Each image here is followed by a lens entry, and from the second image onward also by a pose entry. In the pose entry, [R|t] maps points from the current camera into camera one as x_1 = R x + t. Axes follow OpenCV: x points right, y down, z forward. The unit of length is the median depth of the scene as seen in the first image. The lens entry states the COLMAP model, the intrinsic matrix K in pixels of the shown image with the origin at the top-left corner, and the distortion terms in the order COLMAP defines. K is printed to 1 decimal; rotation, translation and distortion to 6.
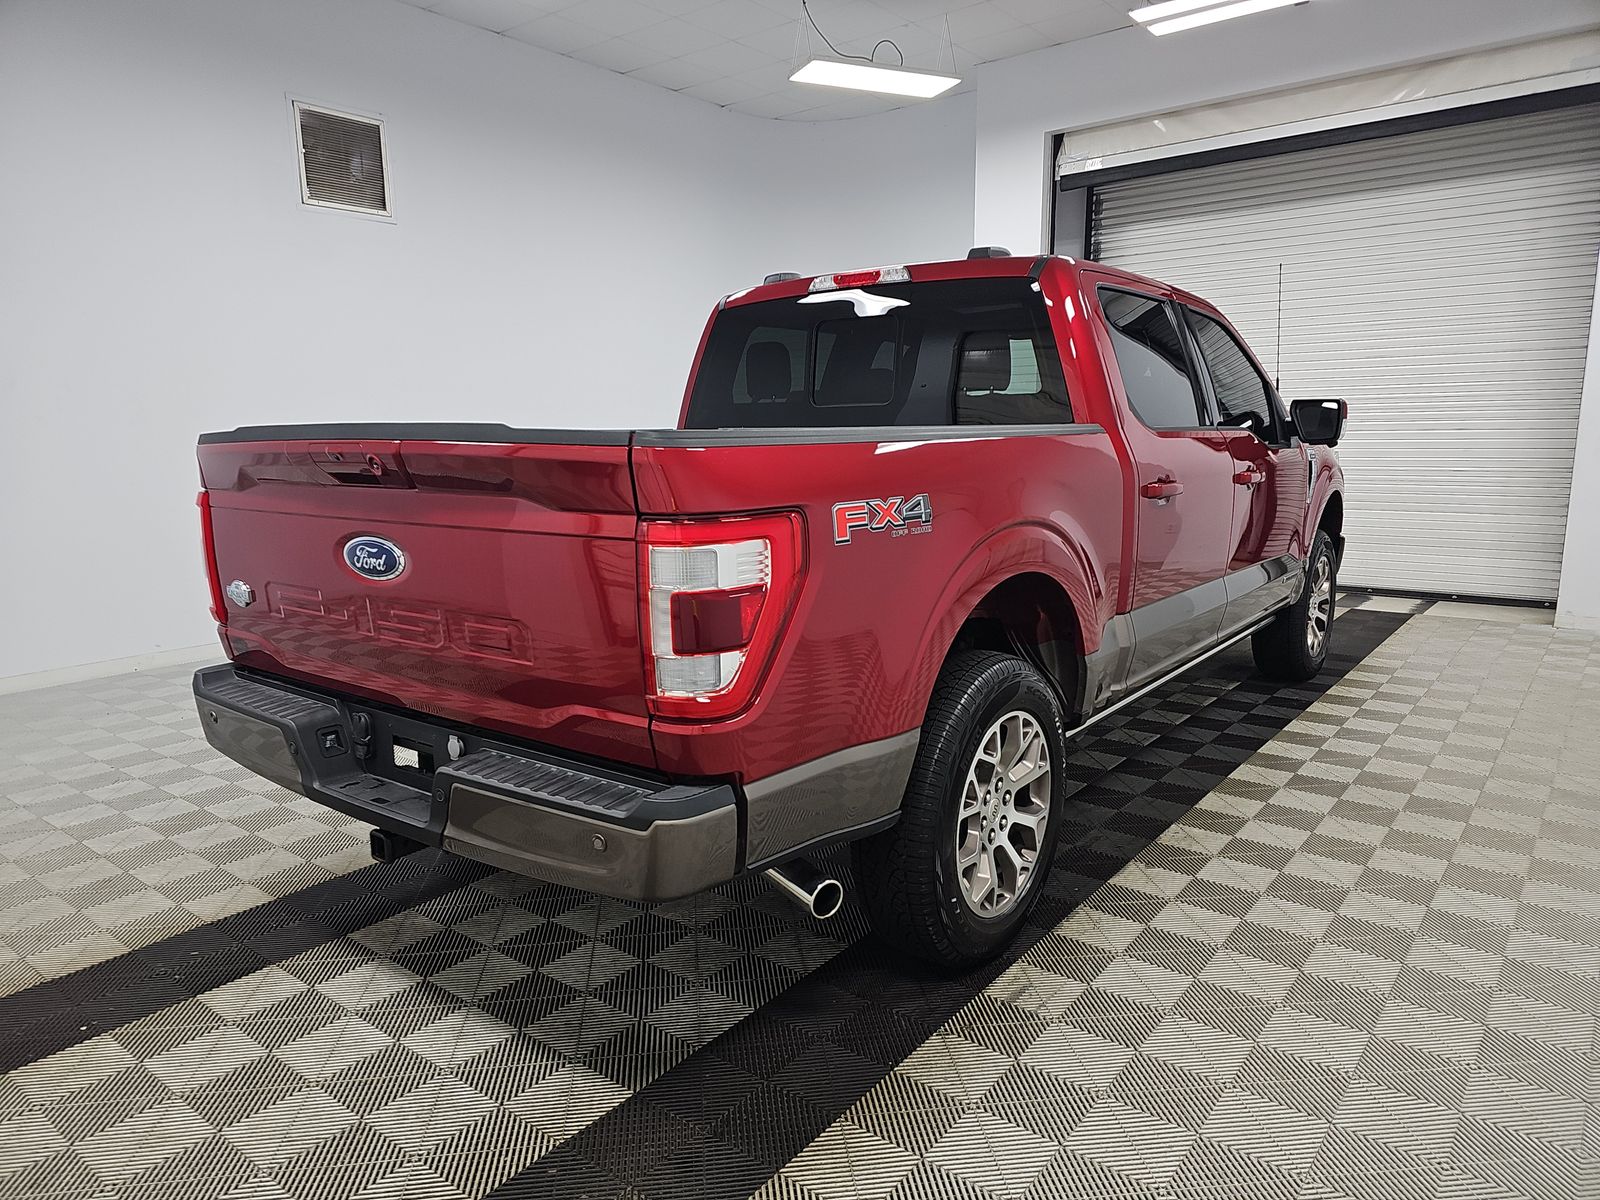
lens RADIAL K [[1071.4, 0, 803.9], [0, 1071.4, 618.5], [0, 0, 1]] dist [0.032825, -0.004272]
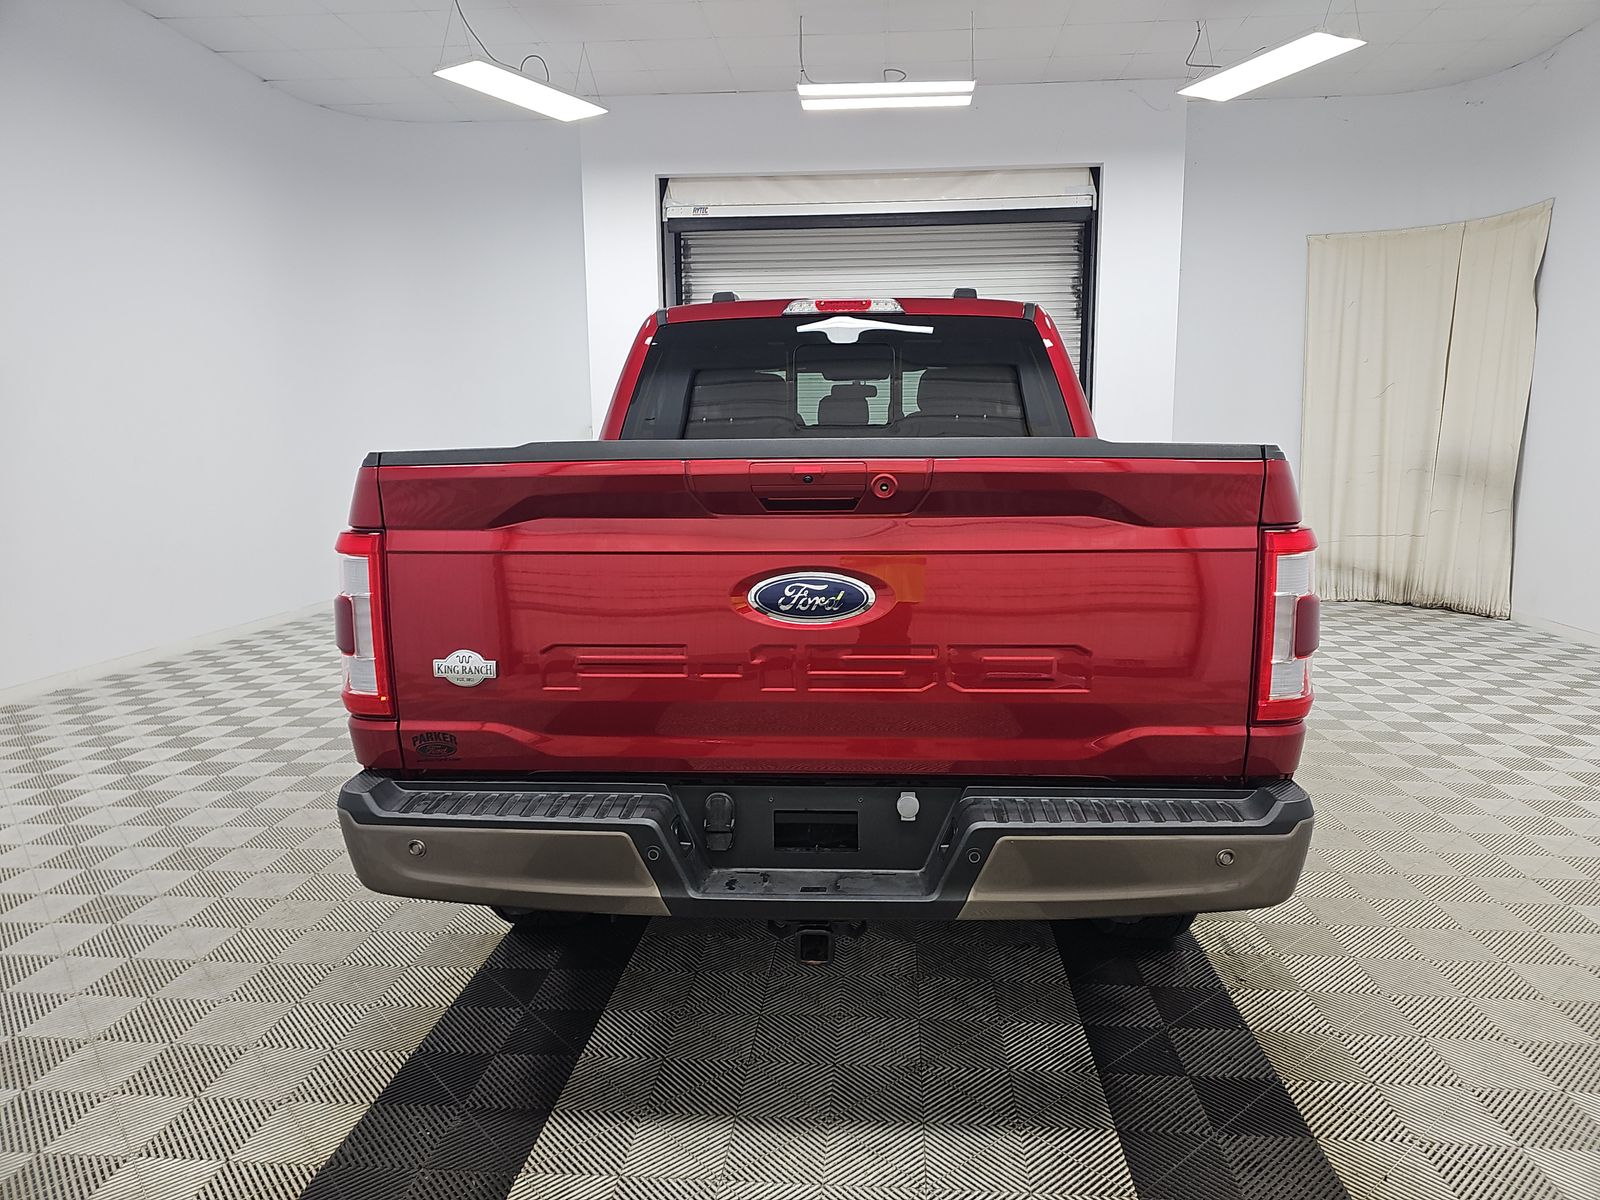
lens RADIAL K [[1060.9, 0, 821.4], [0, 1060.9, 594.7], [0, 0, 1]] dist [0.057494, 0.000608]
pose [[0.825822, -0.069484, 0.559633, -0.240933], [0.098293, 0.994925, -0.021517, -0.011141], [-0.555298, 0.072777, 0.828461, 0.087126]]
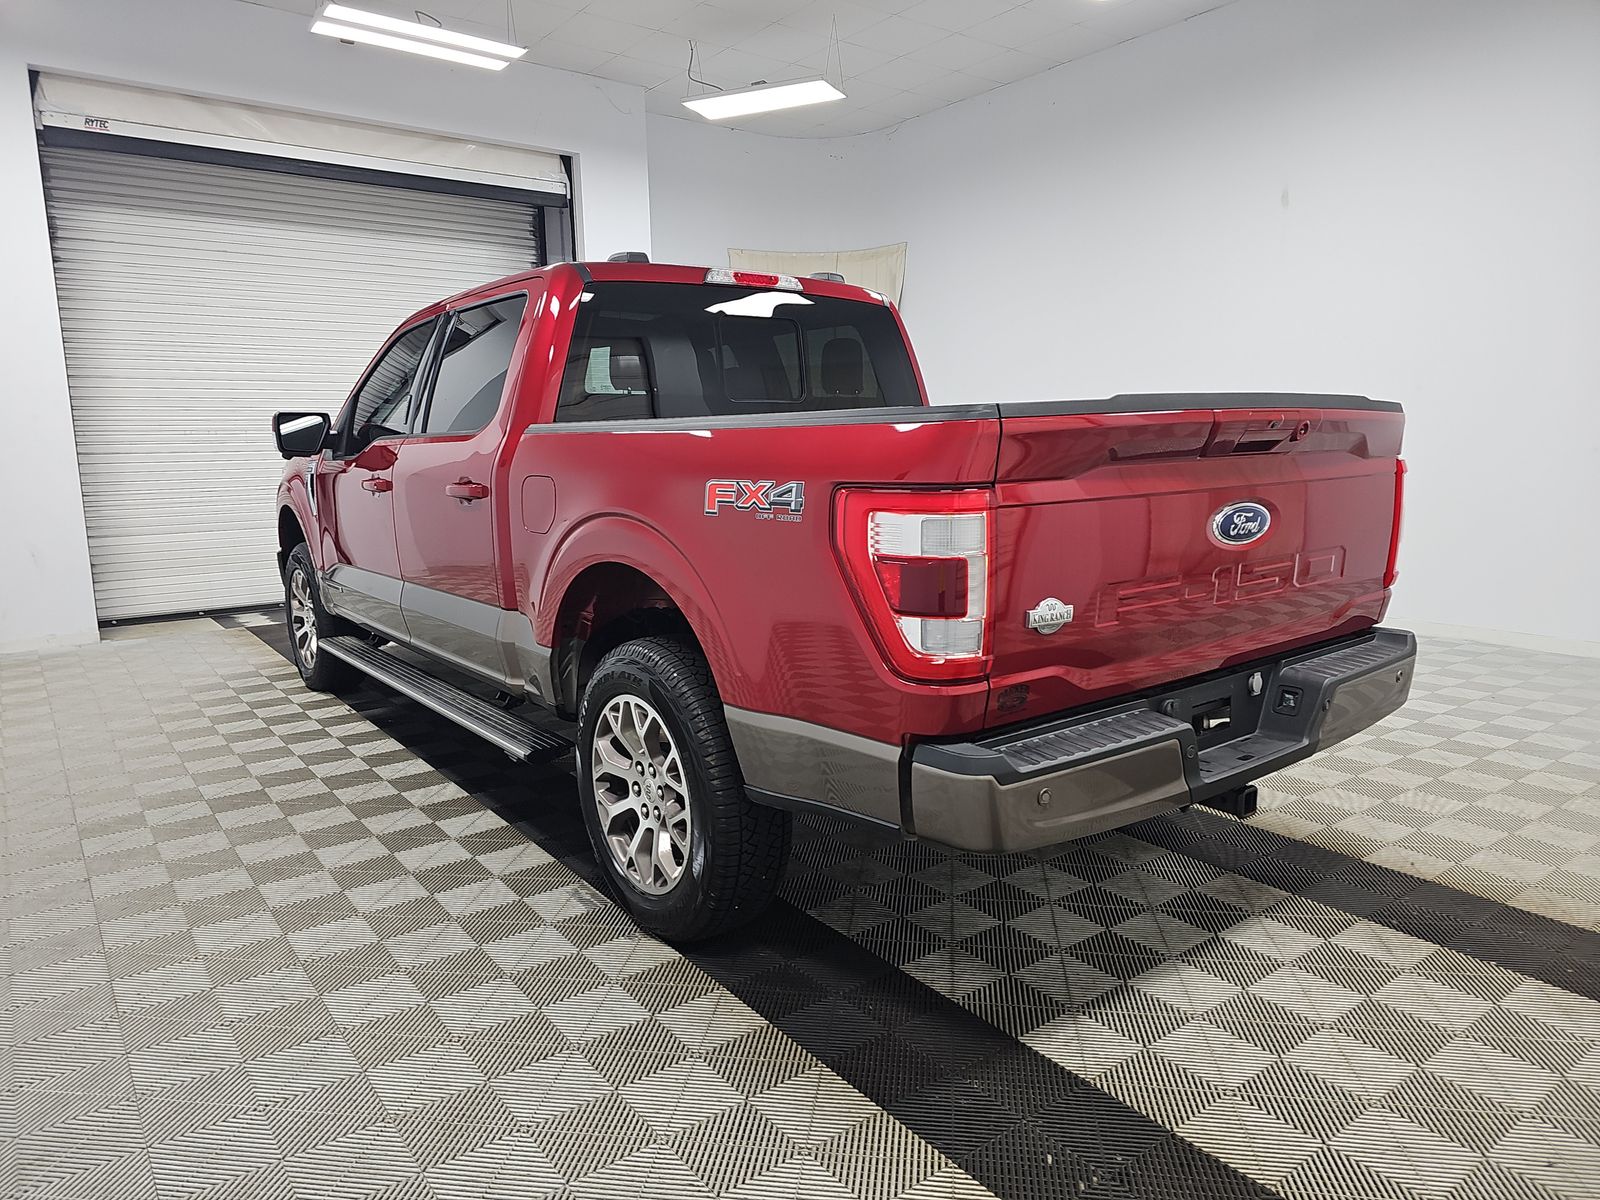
lens RADIAL K [[1071.4, 0, 803.9], [0, 1071.4, 618.5], [0, 0, 1]] dist [0.032825, -0.004272]
pose [[0.252533, -0.155595, 0.954996, -0.426153], [0.190666, 0.975636, 0.108539, -0.045021], [-0.948617, 0.154676, 0.276047, 0.317543]]
